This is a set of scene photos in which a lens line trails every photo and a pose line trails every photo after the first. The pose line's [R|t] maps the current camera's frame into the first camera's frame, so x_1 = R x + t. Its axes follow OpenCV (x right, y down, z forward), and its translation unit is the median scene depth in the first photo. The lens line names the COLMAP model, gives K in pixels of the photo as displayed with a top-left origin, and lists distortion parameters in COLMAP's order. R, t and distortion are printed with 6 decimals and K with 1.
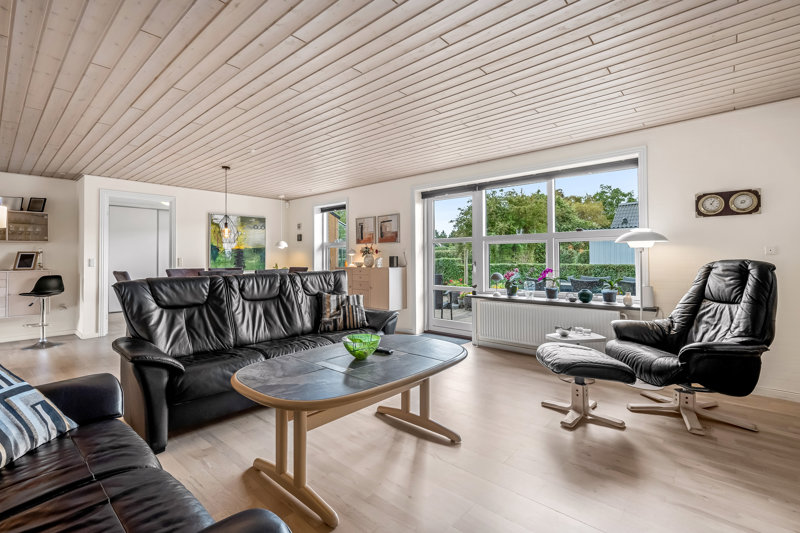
lens RADIAL K [[366.7, 0, 401.2], [0, 366.7, 253.2], [0, 0, 1]] dist [0.004201, -0.000155]
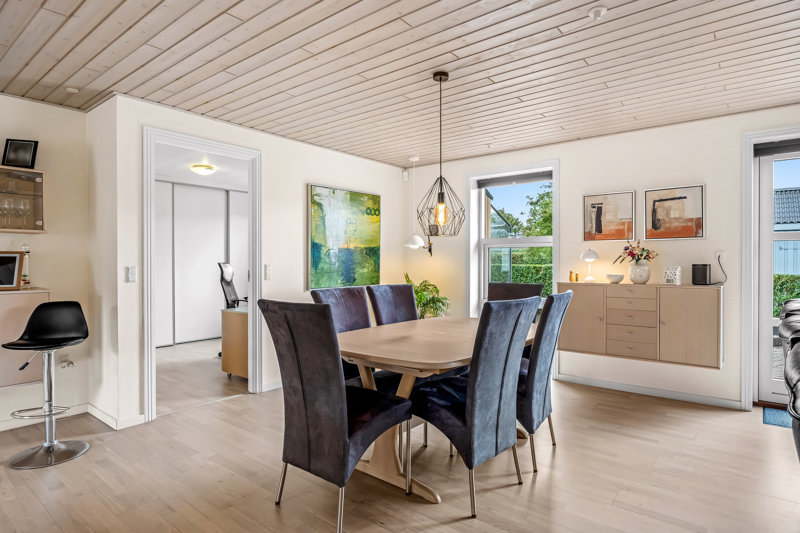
lens RADIAL K [[448.7, 0, 399.5], [0, 448.7, 263.8], [0, 0, 1]] dist [-0.003669, 0.001022]
pose [[0.999209, 0.005514, 0.039376, -0.458239], [-0.006209, 0.999827, 0.017553, -0.000838], [-0.039273, -0.017783, 0.999070, 0.349179]]
